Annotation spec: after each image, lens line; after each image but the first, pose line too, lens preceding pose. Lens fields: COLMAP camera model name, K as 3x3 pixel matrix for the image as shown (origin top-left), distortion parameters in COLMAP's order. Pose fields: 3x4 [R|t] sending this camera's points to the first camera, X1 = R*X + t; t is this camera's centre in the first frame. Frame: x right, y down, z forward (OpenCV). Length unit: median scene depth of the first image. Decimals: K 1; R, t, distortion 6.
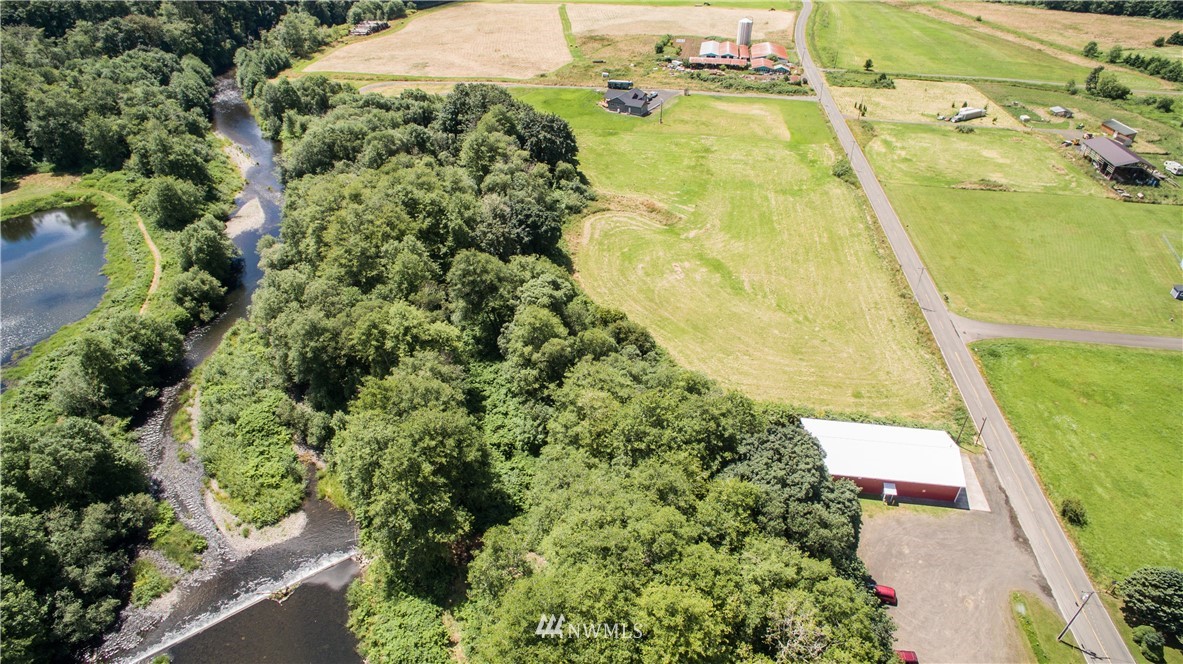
lens RADIAL K [[685.9, 0, 591.5], [0, 685.9, 332.0], [0, 0, 1]] dist [-0.125913, 0.088142]
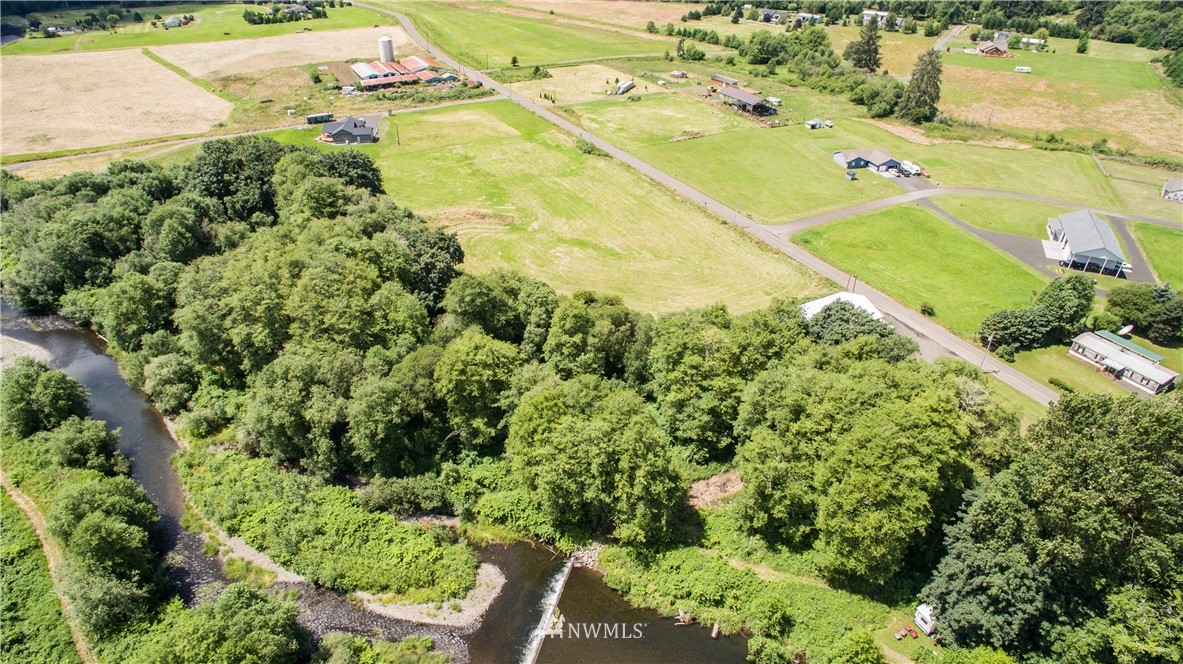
lens RADIAL K [[685.9, 0, 591.5], [0, 685.9, 332.0], [0, 0, 1]] dist [-0.125913, 0.088142]
pose [[0.790315, -0.328026, 0.517496, -0.370326], [0.336489, 0.938213, 0.080824, -0.037369], [-0.512034, 0.110255, 0.851860, 0.028638]]
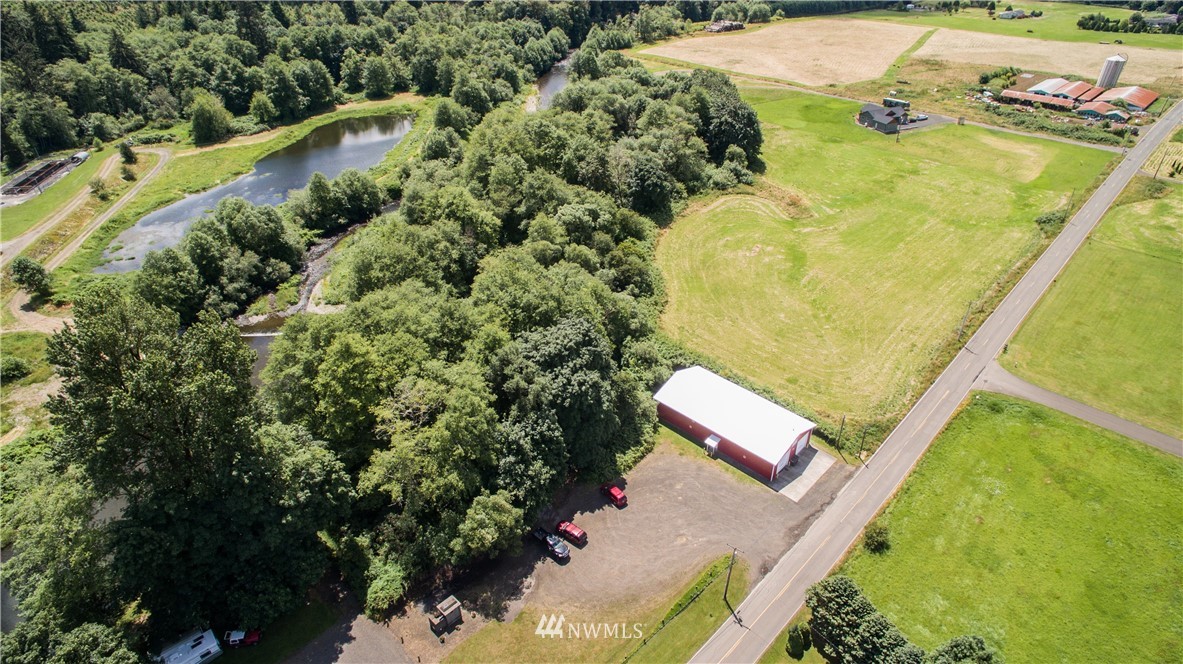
lens RADIAL K [[685.9, 0, 591.5], [0, 685.9, 332.0], [0, 0, 1]] dist [-0.125913, 0.088142]
pose [[0.814077, 0.305071, -0.494176, 0.390152], [-0.316101, 0.946589, 0.063633, 0.034359], [0.487194, 0.104408, 0.867030, -0.012682]]
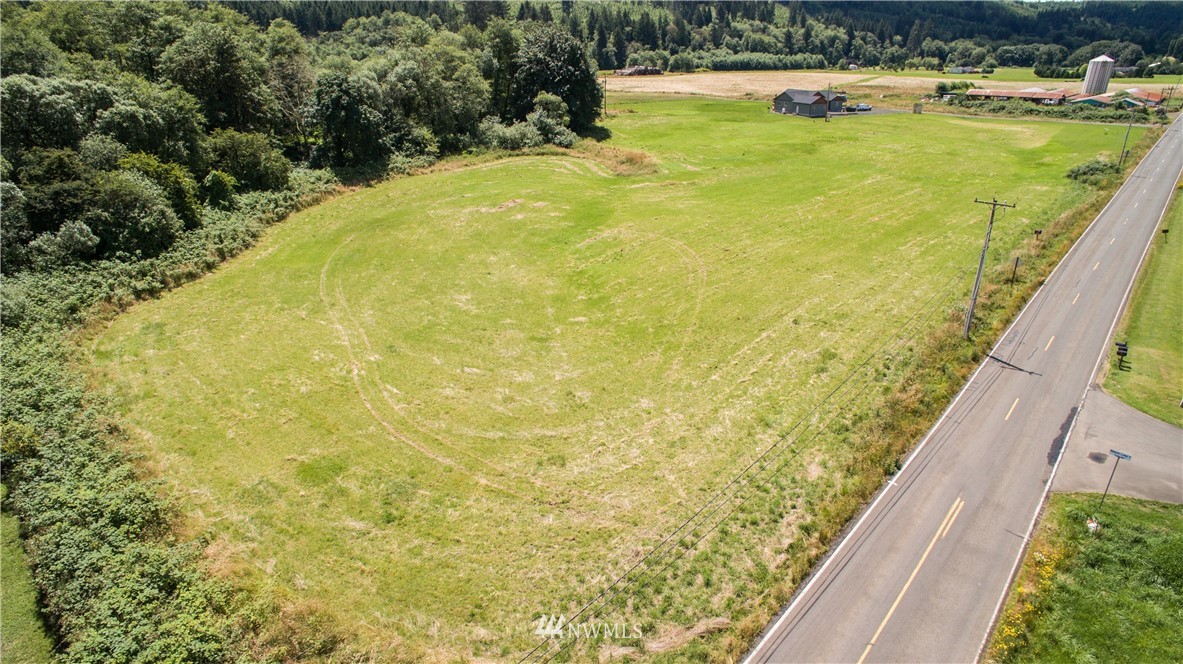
lens RADIAL K [[685.9, 0, 591.5], [0, 685.9, 332.0], [0, 0, 1]] dist [-0.125913, 0.088142]
pose [[0.834794, 0.208493, -0.509558, 0.370206], [-0.300230, 0.948192, -0.103891, 0.025072], [0.461499, 0.239712, 0.854141, 0.511571]]
